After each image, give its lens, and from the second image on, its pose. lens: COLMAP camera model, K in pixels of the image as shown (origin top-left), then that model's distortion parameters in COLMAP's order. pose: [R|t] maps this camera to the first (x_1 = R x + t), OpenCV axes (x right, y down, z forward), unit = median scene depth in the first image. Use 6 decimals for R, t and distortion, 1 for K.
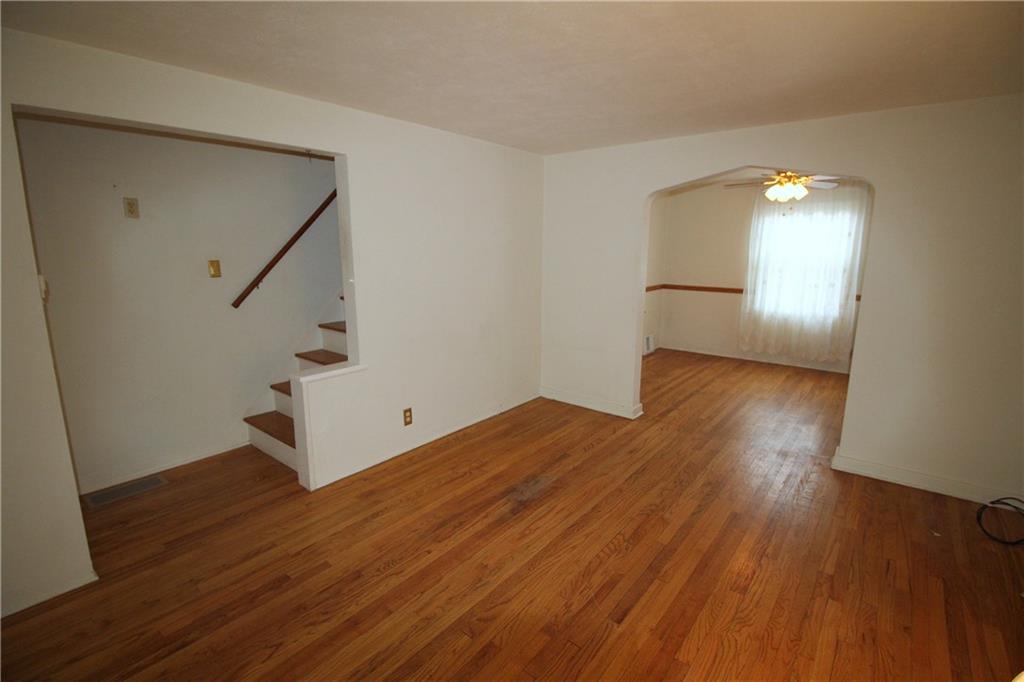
lens RADIAL K [[480.6, 0, 514.4], [0, 480.6, 338.0], [0, 0, 1]] dist [-0.000266, -0.010504]
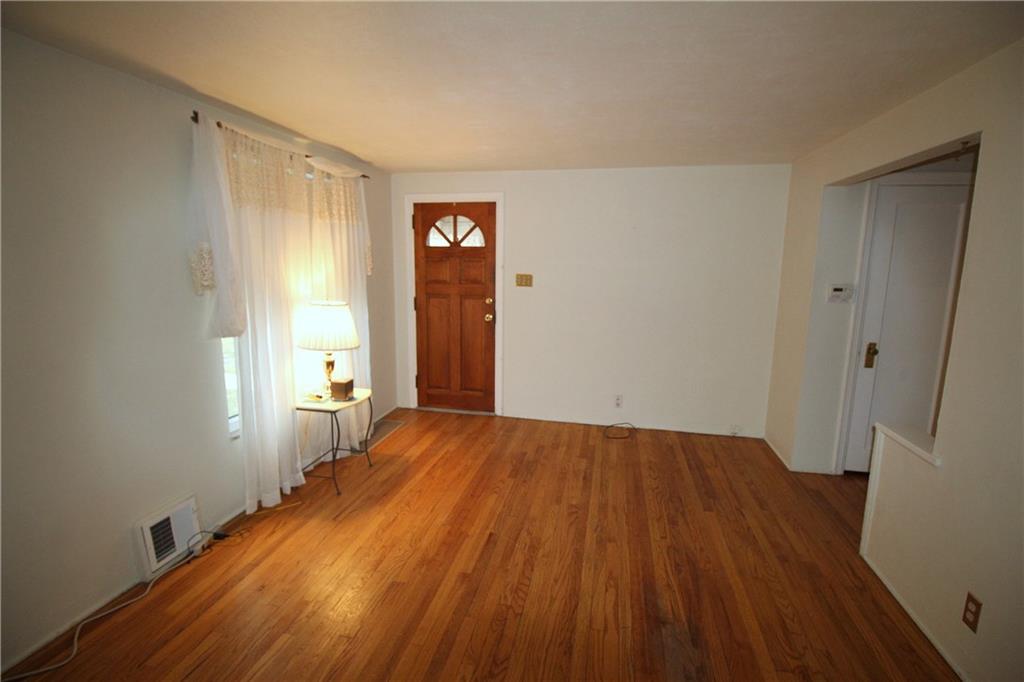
lens RADIAL K [[480.6, 0, 514.4], [0, 480.6, 338.0], [0, 0, 1]] dist [-0.000266, -0.010504]
pose [[-0.891945, 0.061956, -0.447879, 0.611276], [-0.099828, 0.939137, 0.328720, -0.329573], [0.440986, 0.337911, -0.831473, 1.638147]]
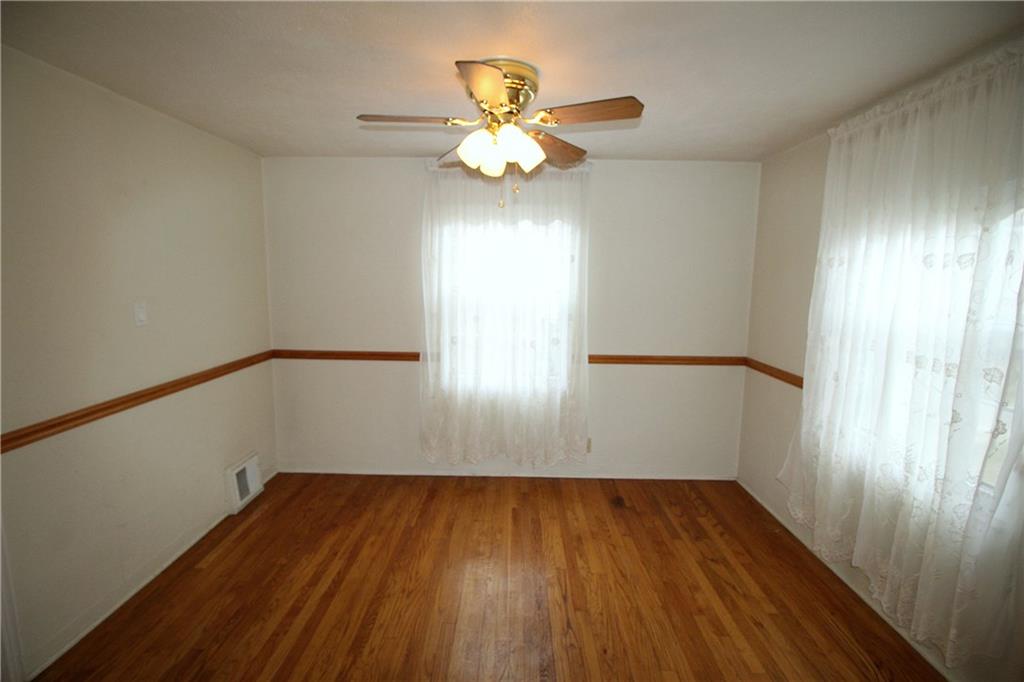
lens RADIAL K [[480.6, 0, 514.4], [0, 480.6, 338.0], [0, 0, 1]] dist [-0.000266, -0.010504]
pose [[0.787380, -0.069413, 0.612548, 0.233548], [0.106107, 0.994071, -0.023745, -0.098806], [-0.607268, 0.083692, 0.790077, 0.514786]]
